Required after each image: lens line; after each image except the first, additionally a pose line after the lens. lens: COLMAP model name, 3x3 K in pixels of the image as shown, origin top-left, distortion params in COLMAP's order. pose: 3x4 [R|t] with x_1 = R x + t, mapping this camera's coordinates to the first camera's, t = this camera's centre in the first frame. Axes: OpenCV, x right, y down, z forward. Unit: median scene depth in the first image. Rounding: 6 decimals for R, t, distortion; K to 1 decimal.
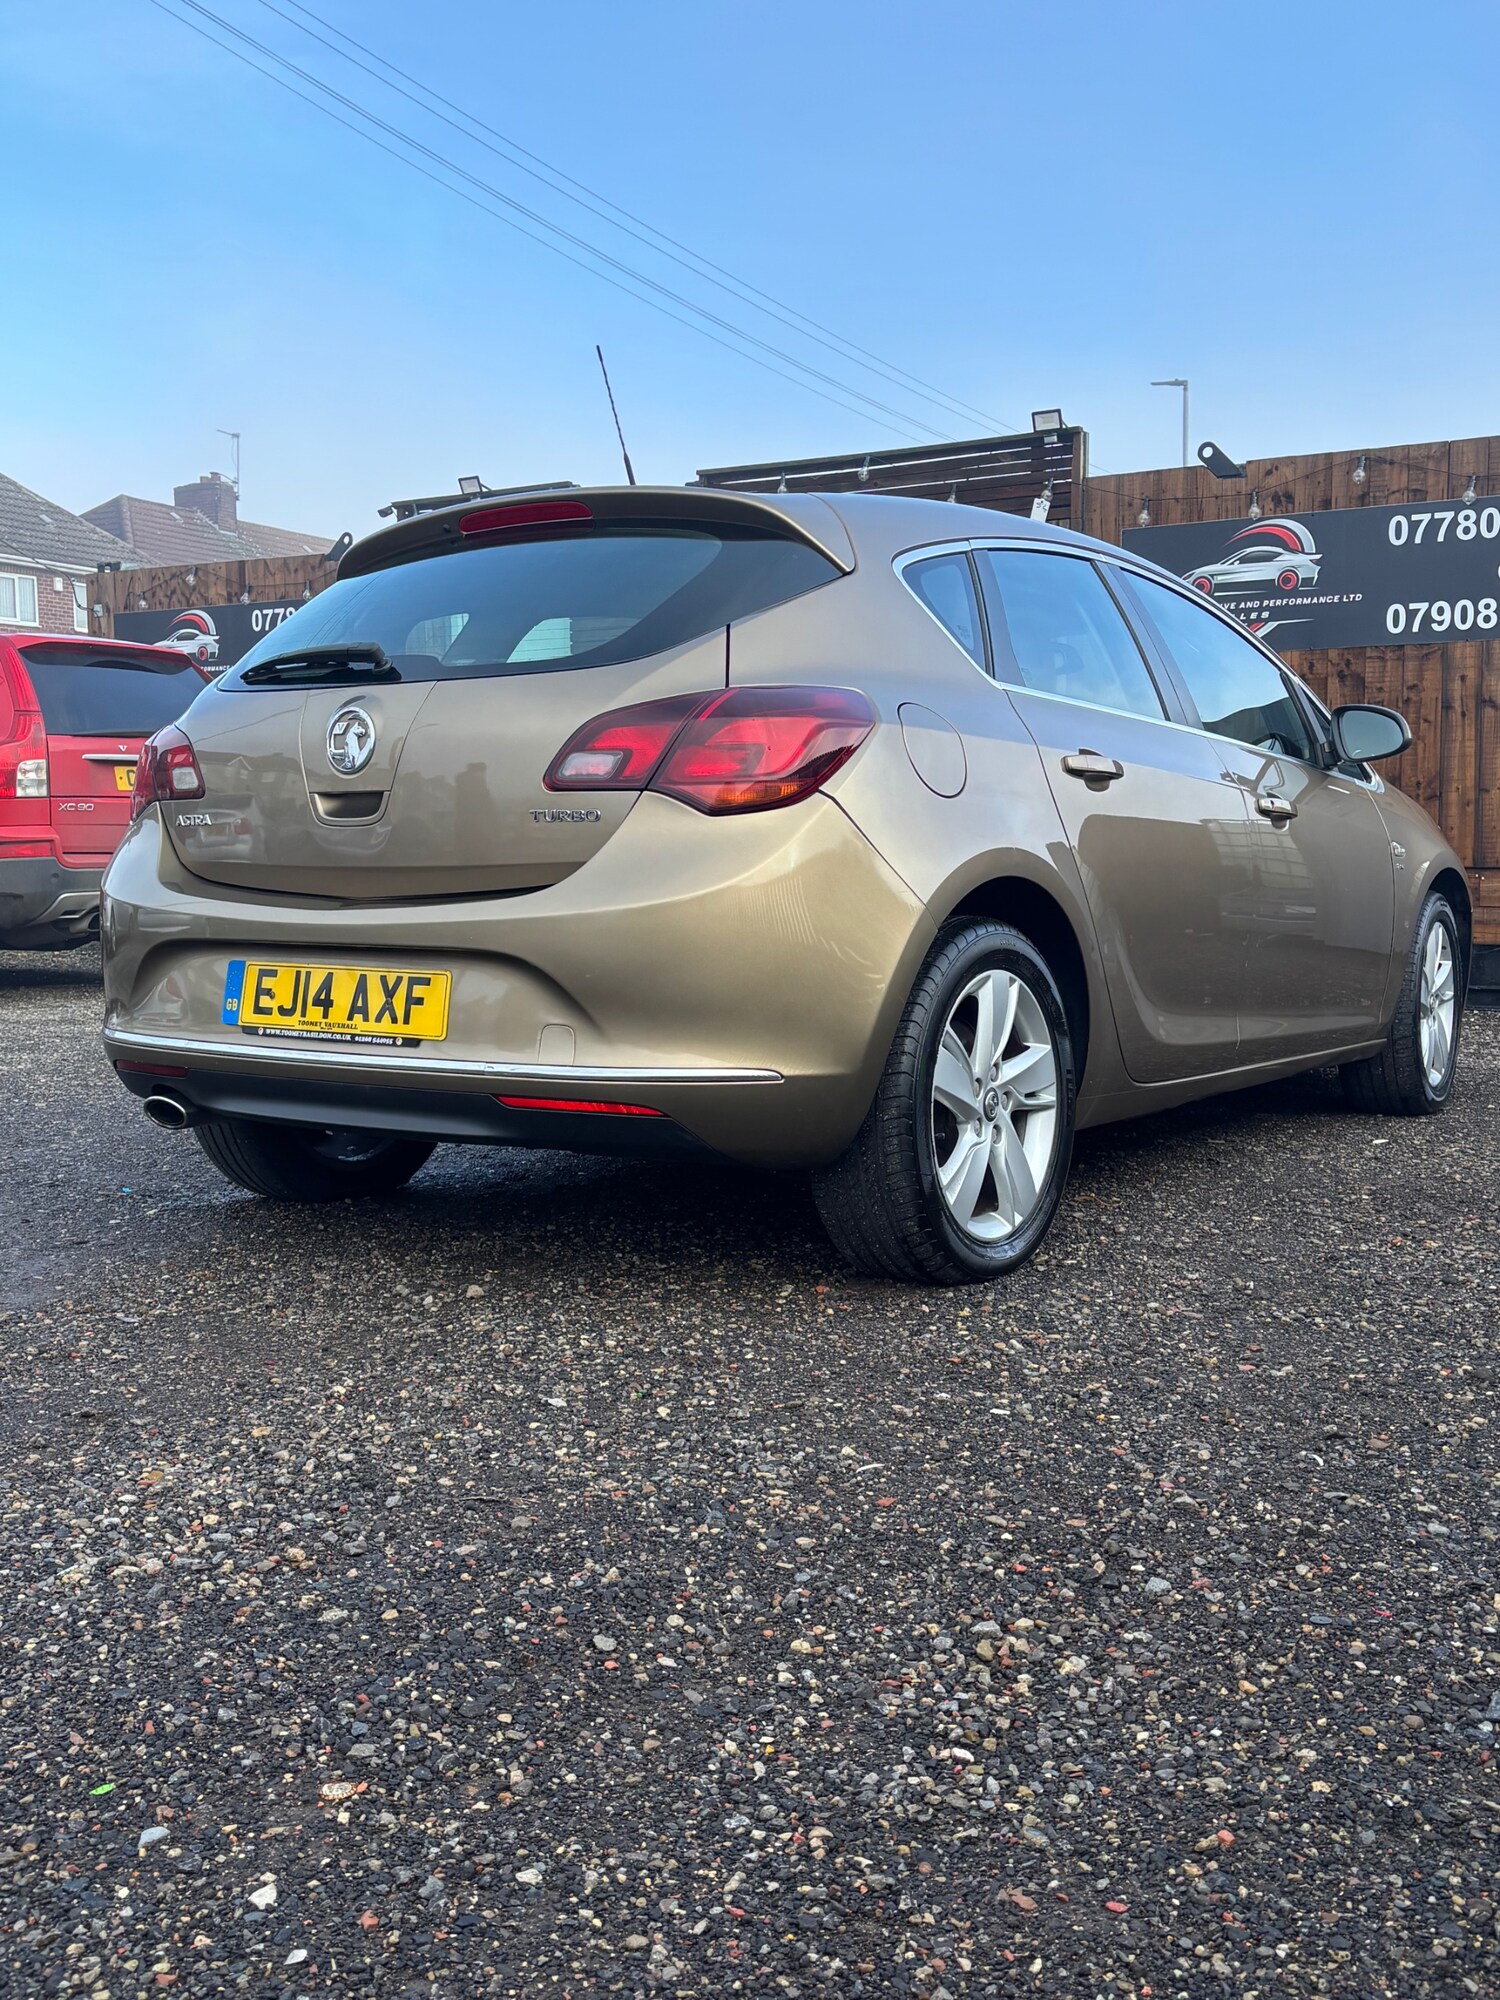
lens RADIAL K [[1973.6, 0, 764.1], [0, 1973.6, 1010.1], [0, 0, 1]] dist [0.034125, 0.000000]
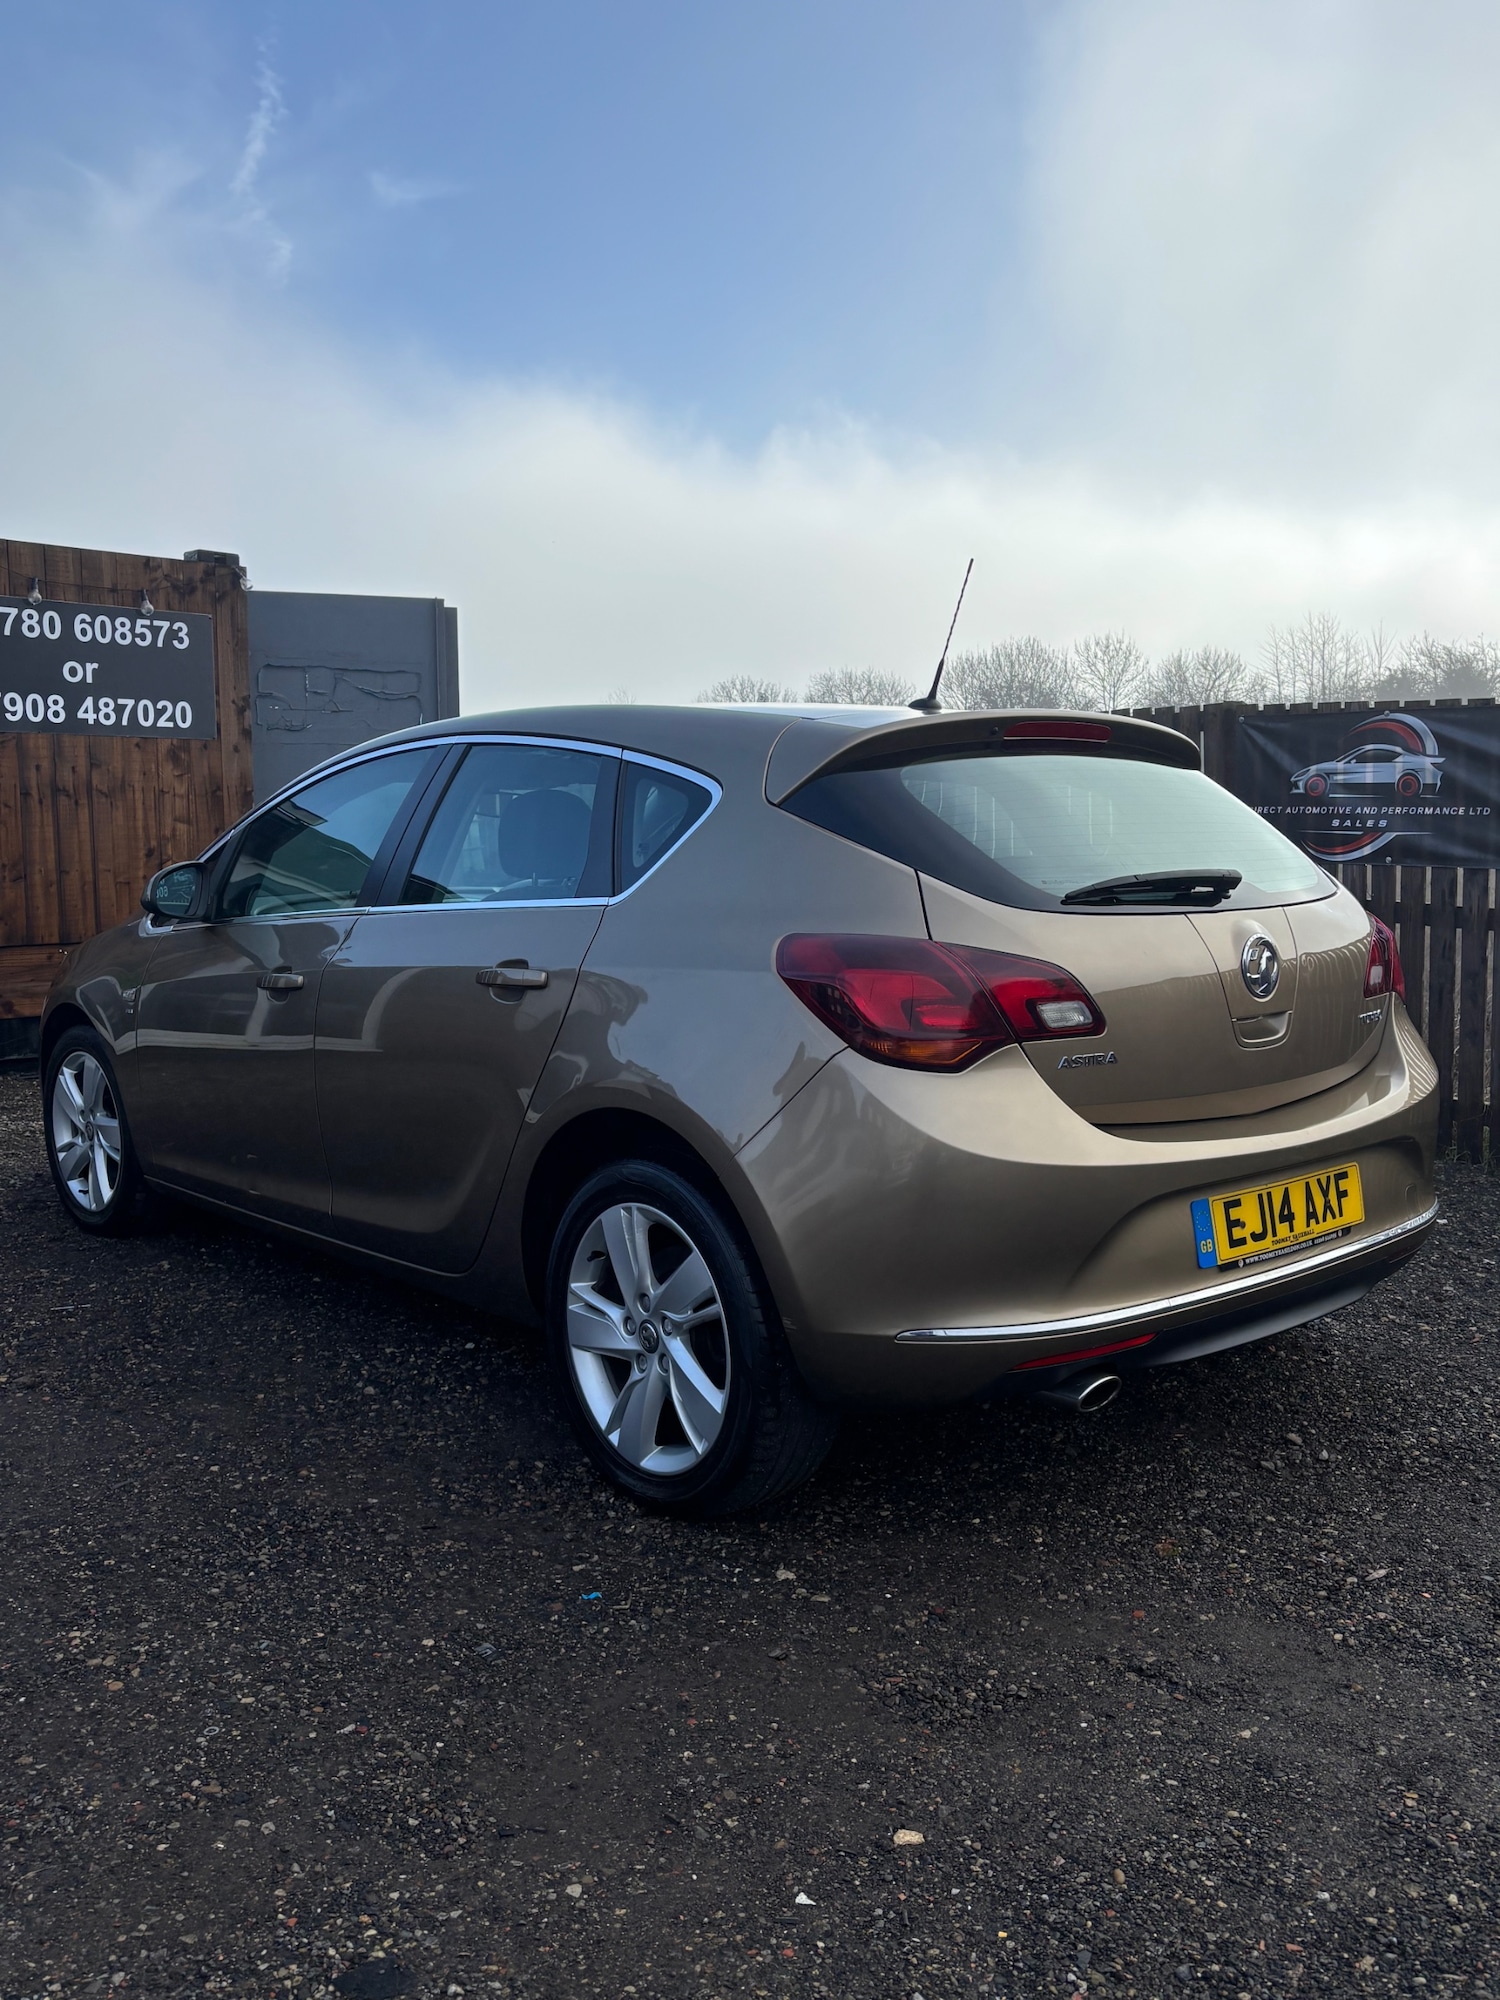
lens RADIAL K [[1700.8, 0, 751.9], [0, 1700.8, 1000.8], [0, 0, 1]] dist [0.026666, -0.006895]
pose [[0.266807, -0.096317, 0.958925, -1.130079], [0.085389, 0.993443, 0.076026, -0.206077], [-0.959960, 0.061597, 0.273282, 1.004077]]
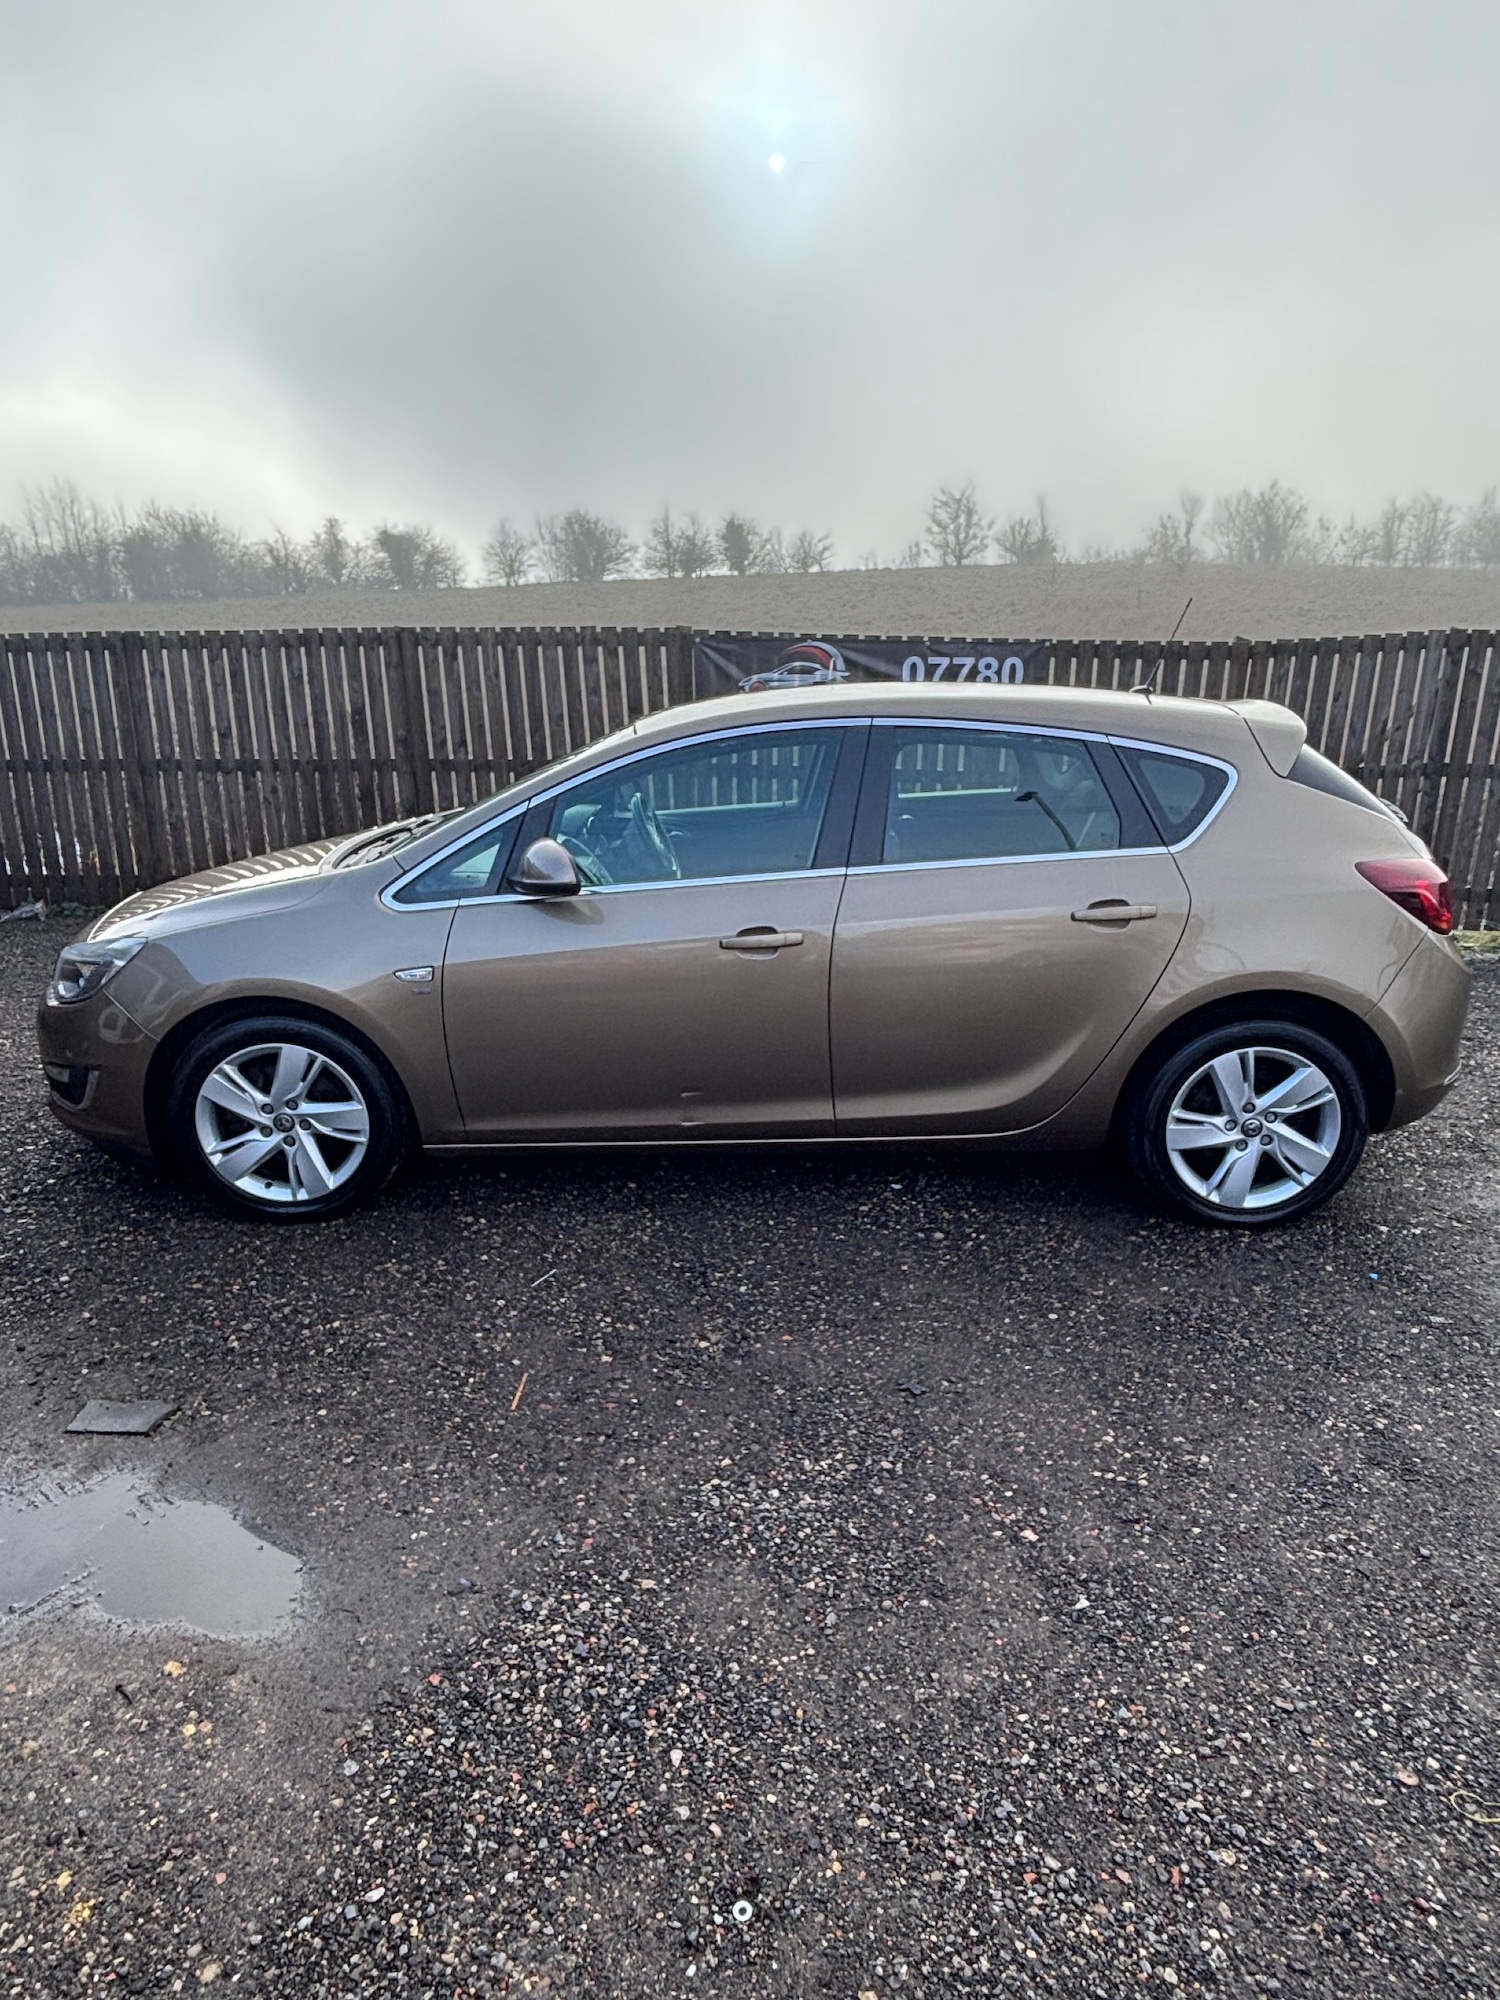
lens RADIAL K [[1246.8, 0, 759.4], [0, 1246.8, 993.8], [0, 0, 1]] dist [0.011540, -0.011191]
pose [[-0.543404, -0.220541, 0.809984, -0.896135], [0.076375, 0.947884, 0.309326, -0.421096], [-0.835990, 0.229952, -0.498240, 2.133596]]
